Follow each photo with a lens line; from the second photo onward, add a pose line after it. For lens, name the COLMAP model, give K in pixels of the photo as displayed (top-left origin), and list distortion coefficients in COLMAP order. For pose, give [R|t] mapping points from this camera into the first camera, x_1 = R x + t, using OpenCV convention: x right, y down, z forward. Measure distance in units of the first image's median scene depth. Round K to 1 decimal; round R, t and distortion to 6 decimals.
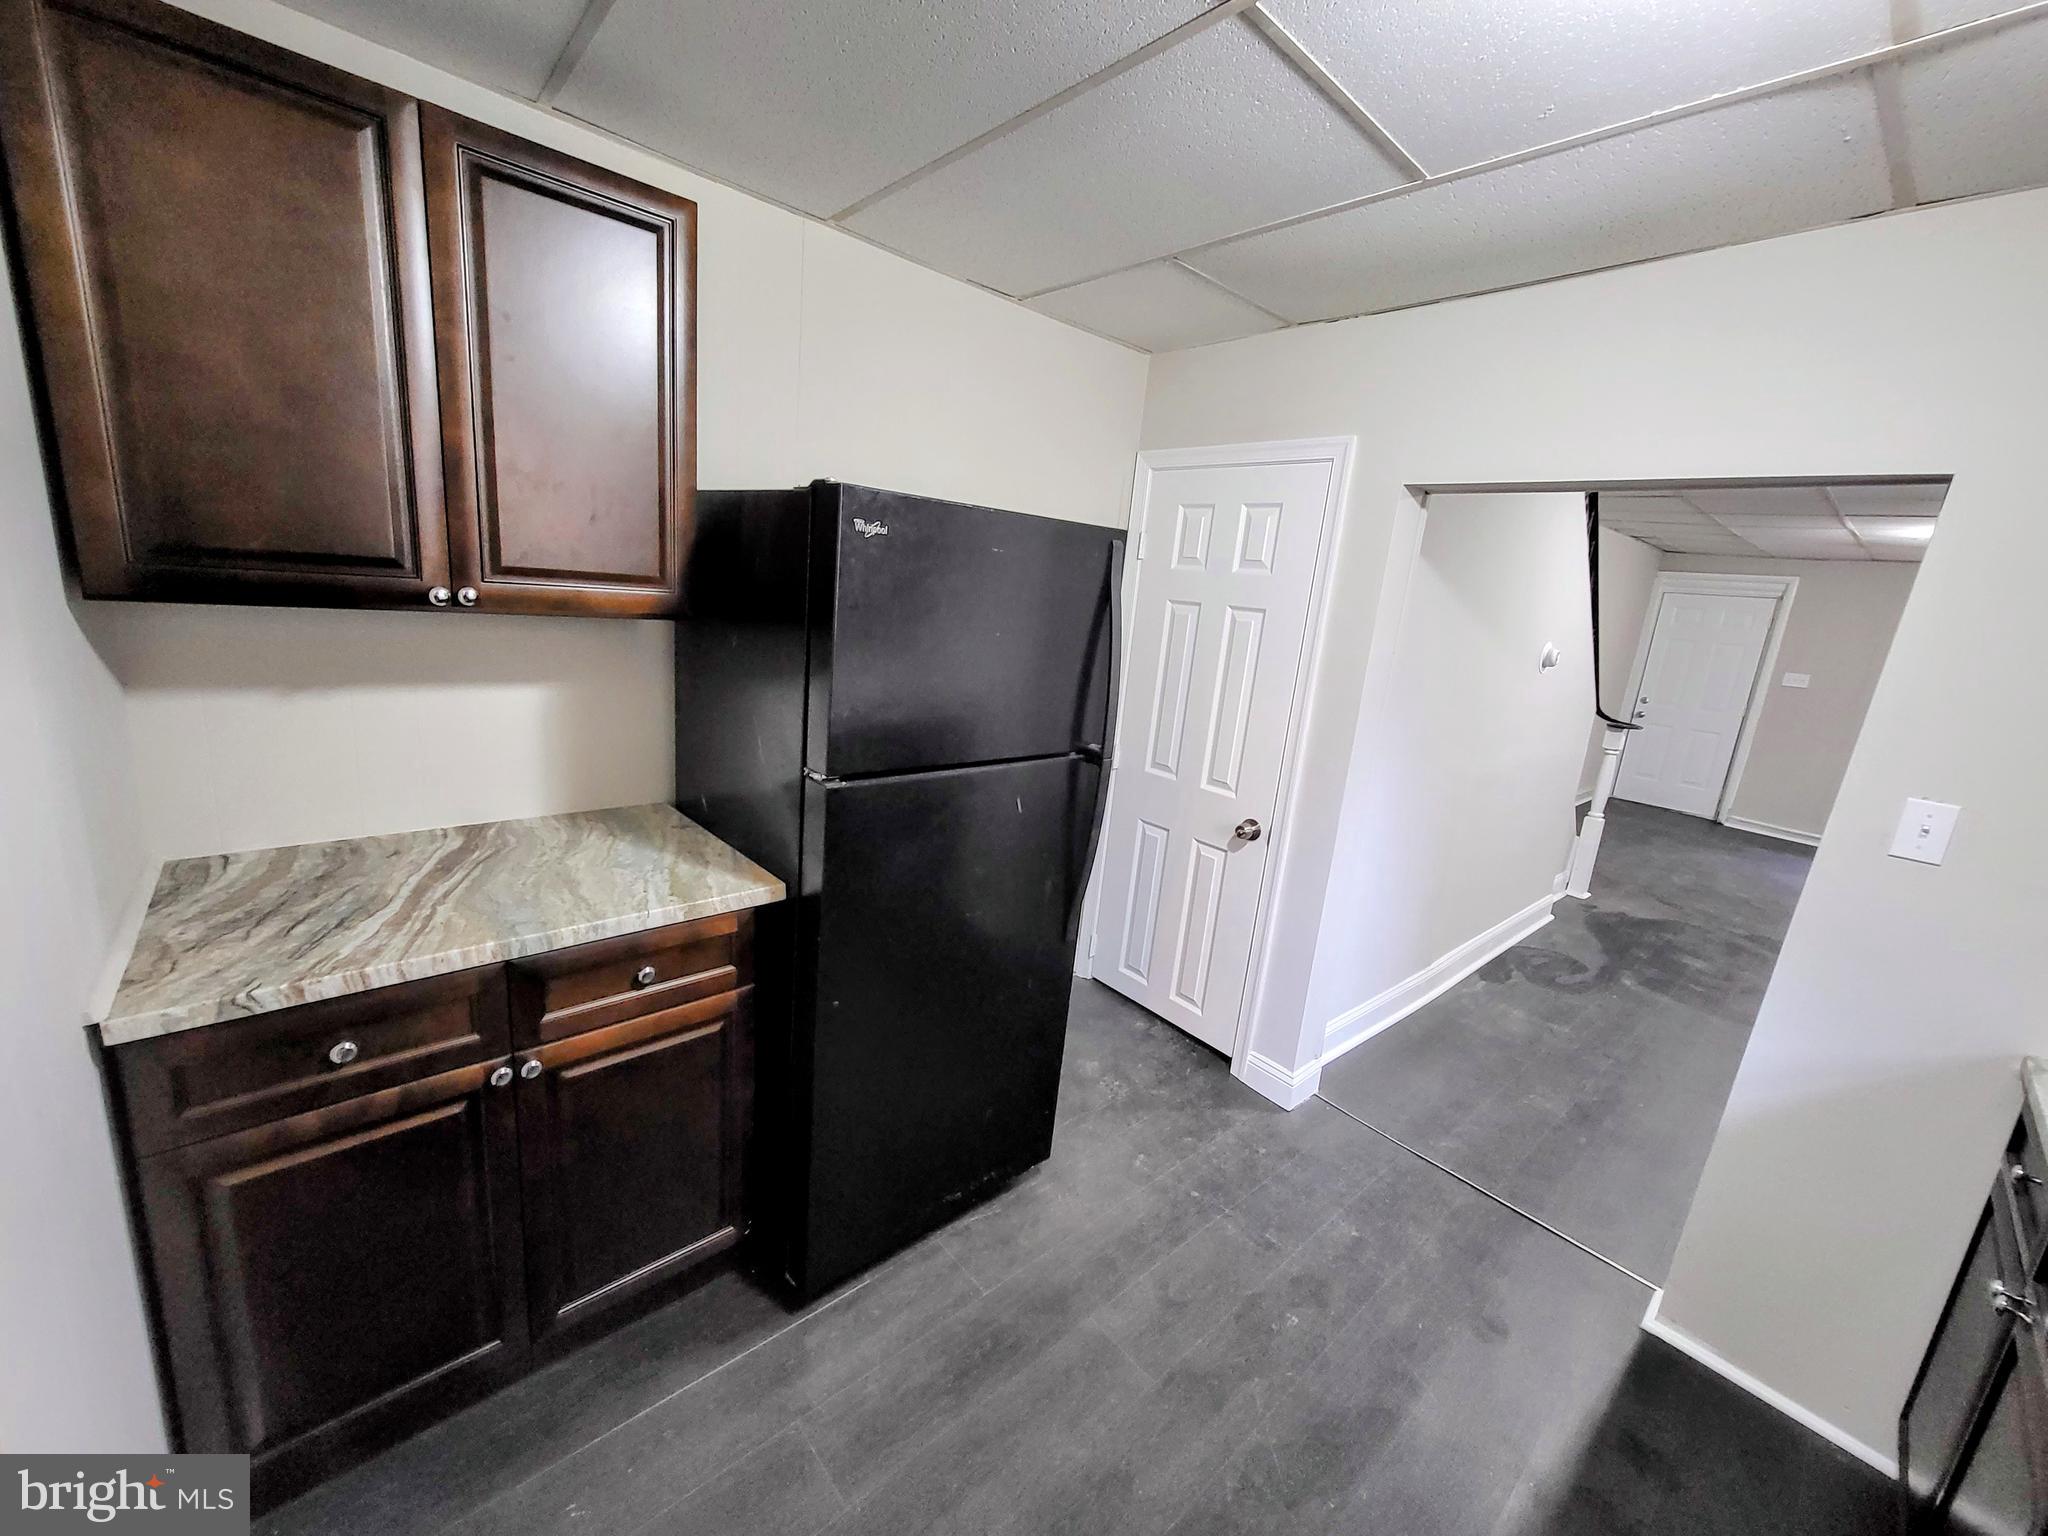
lens RADIAL K [[806.2, 0, 1018.2], [0, 806.2, 770.6], [0, 0, 1]] dist [0.001202, 0.000019]
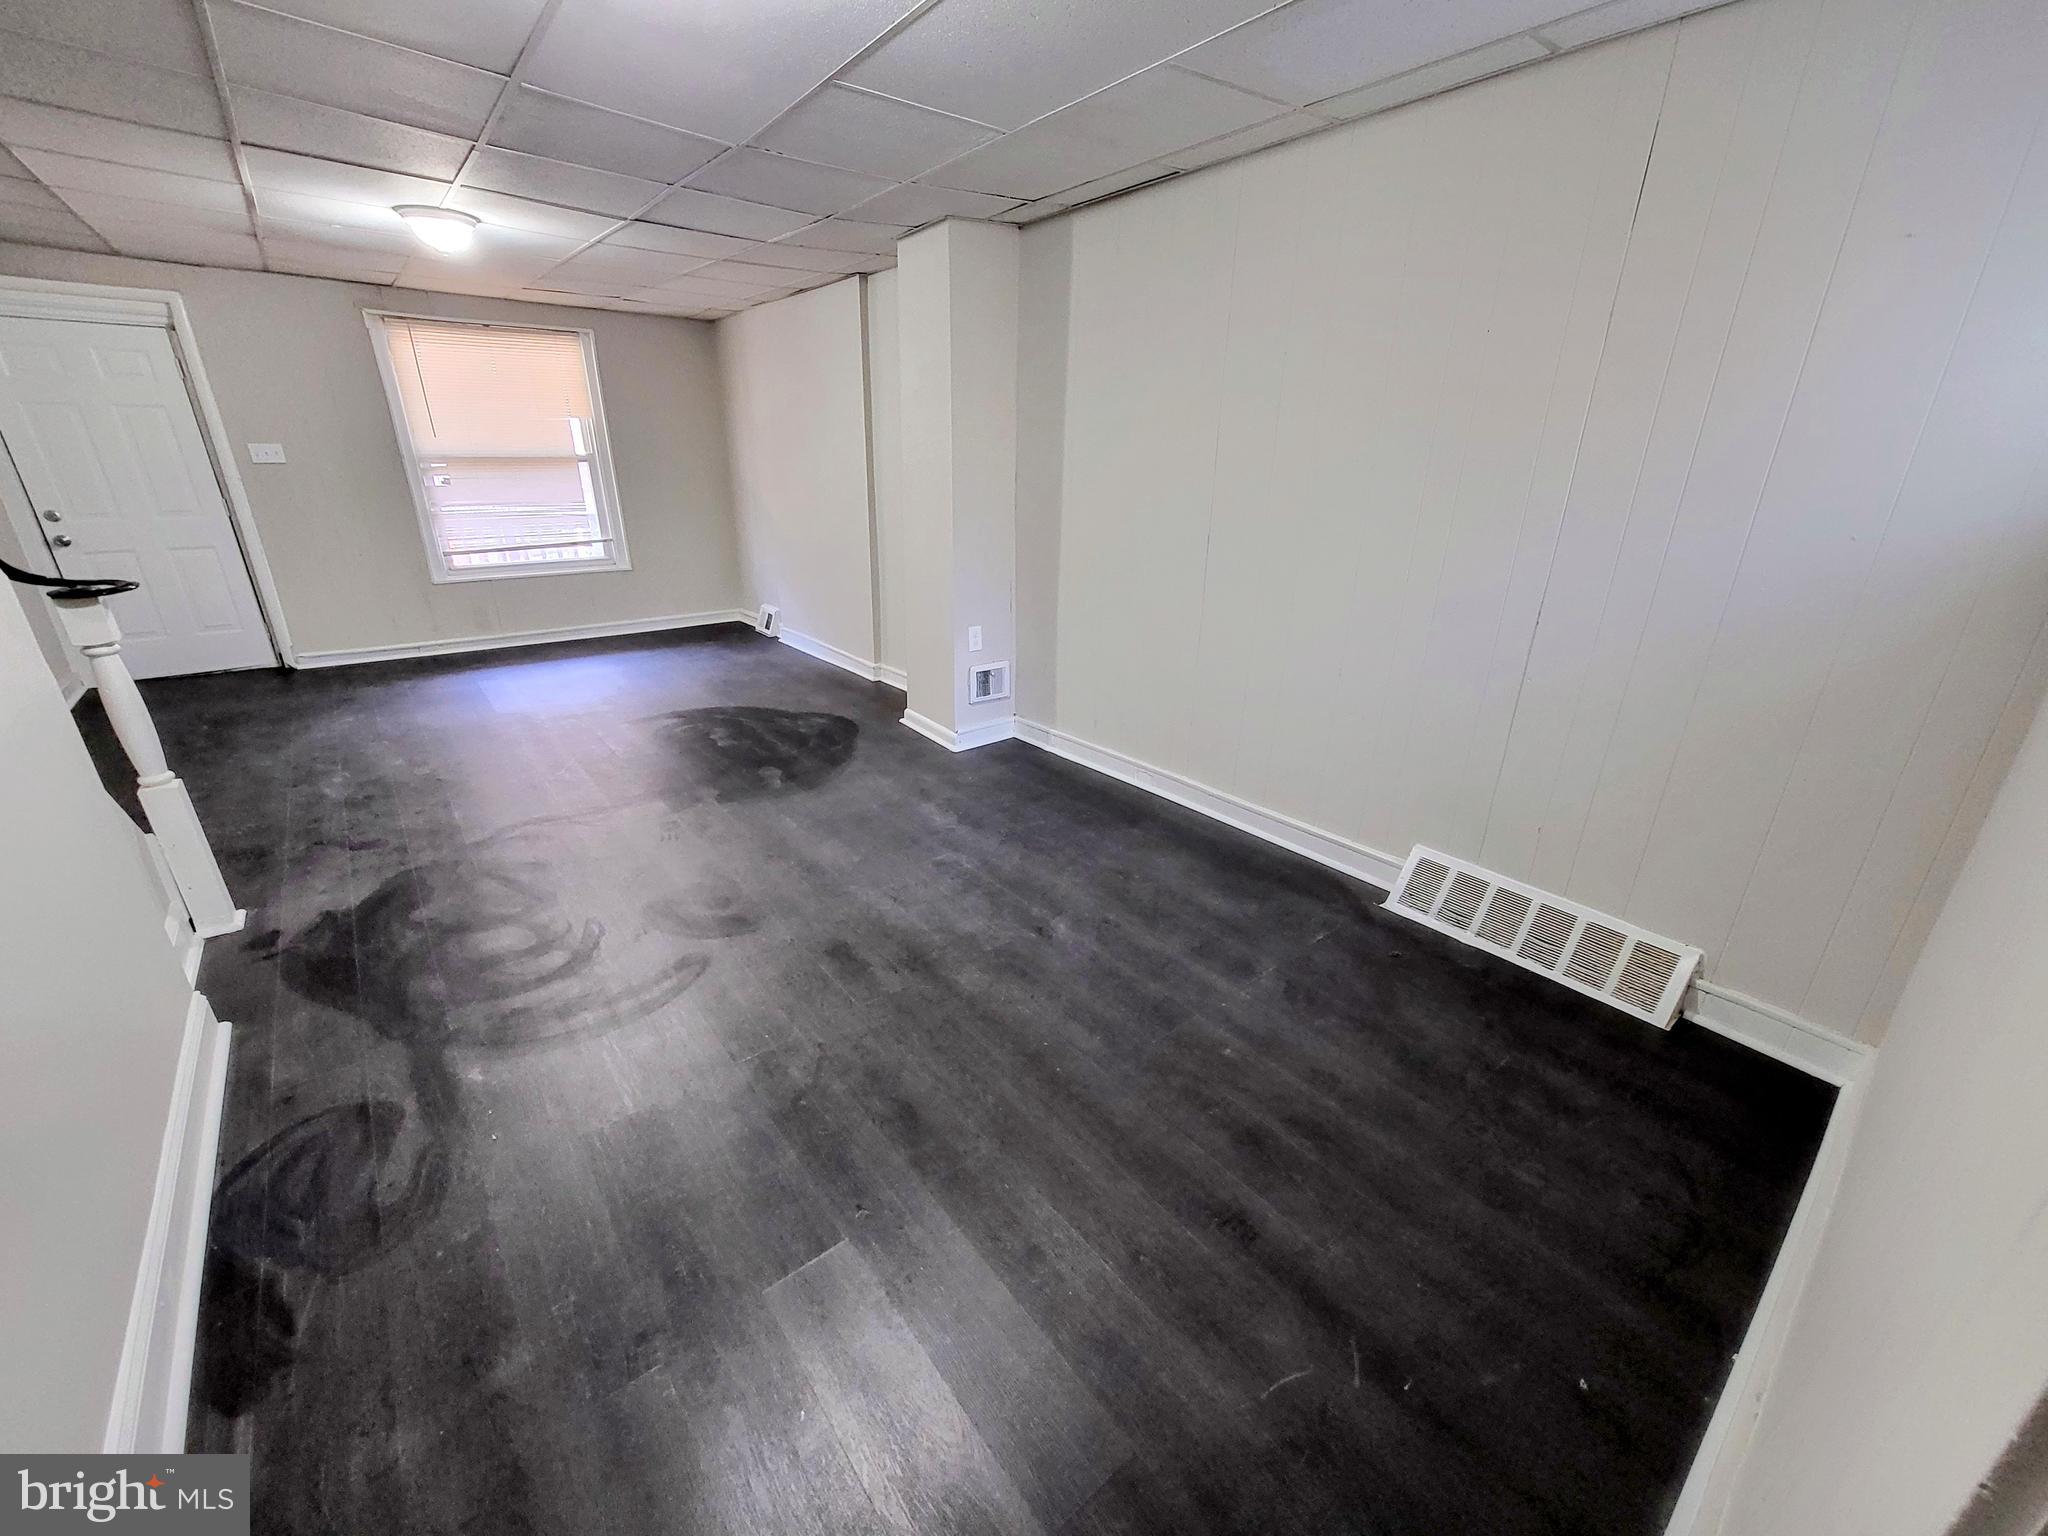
lens RADIAL K [[806.2, 0, 1018.5], [0, 806.2, 769.9], [0, 0, 1]] dist [0.001202, 0.000019]
pose [[0.032755, -0.448861, 0.893001, 0.335702], [0.208889, 0.876823, 0.433067, -0.057919], [-0.977391, 0.172354, 0.122482, 0.482731]]
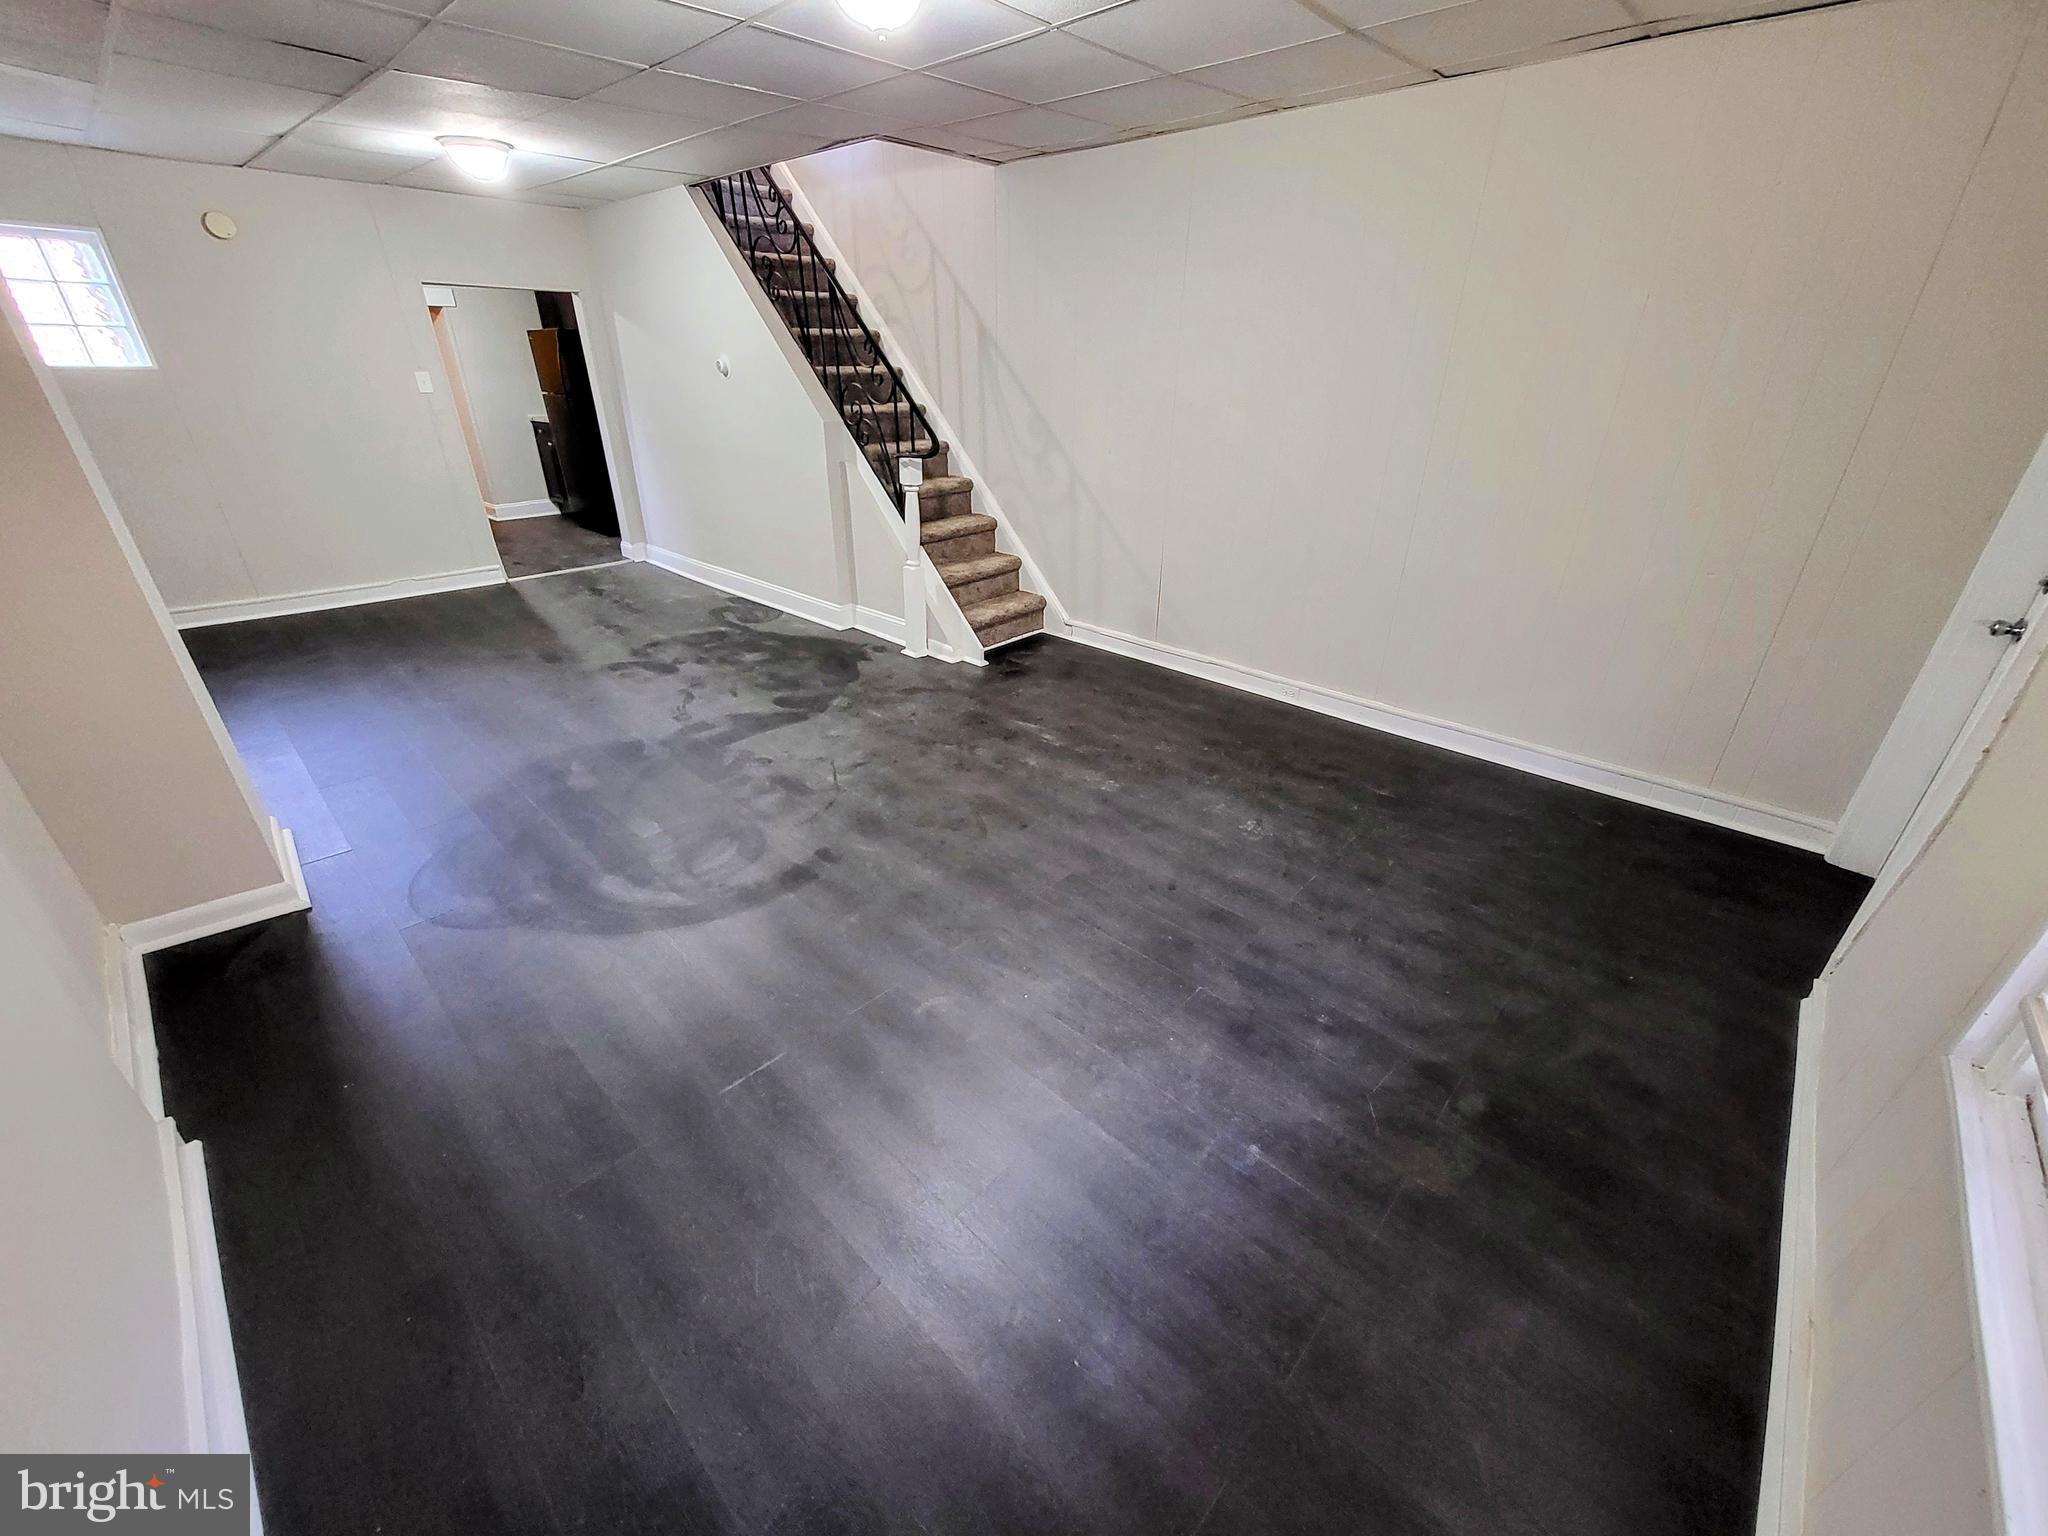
lens RADIAL K [[806.2, 0, 1029.0], [0, 806.2, 768.8], [0, 0, 1]] dist [0.001202, 0.000019]
pose [[0.101878, 0.361374, -0.926838, 1.857306], [-0.226805, 0.915586, 0.332057, -0.073436], [0.968597, 0.176382, 0.175240, 1.131514]]
